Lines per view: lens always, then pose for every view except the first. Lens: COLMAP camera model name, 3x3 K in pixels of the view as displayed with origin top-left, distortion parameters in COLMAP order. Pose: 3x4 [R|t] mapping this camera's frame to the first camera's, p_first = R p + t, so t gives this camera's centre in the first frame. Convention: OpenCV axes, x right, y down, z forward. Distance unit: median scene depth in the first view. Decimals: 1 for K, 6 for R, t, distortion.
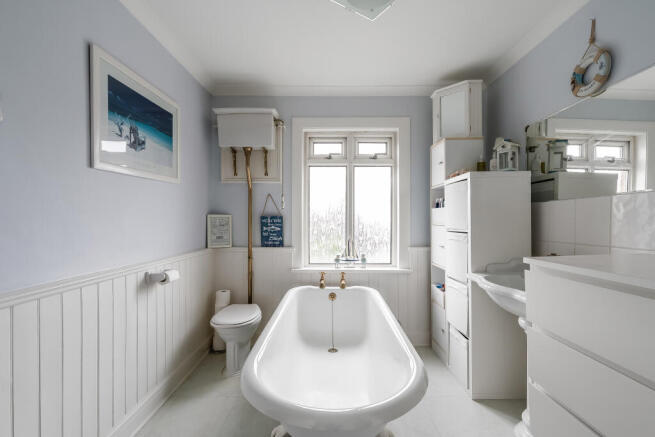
lens RADIAL K [[286.4, 0, 326.6], [0, 286.4, 221.6], [0, 0, 1]] dist [-0.001432, -0.000448]
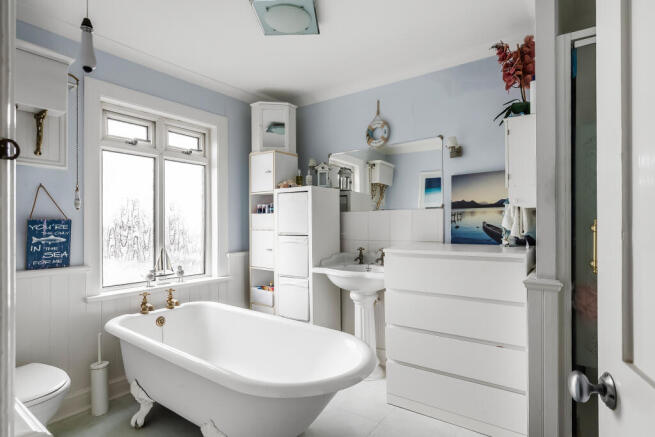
lens RADIAL K [[354.8, 0, 327.9], [0, 354.8, 220.5], [0, 0, 1]] dist [0.039206, -0.000069]
pose [[0.593712, 0.005255, 0.804660, -0.472933], [0.006201, 0.999919, -0.011106, -0.005027], [-0.804654, 0.011584, 0.593631, 0.024142]]
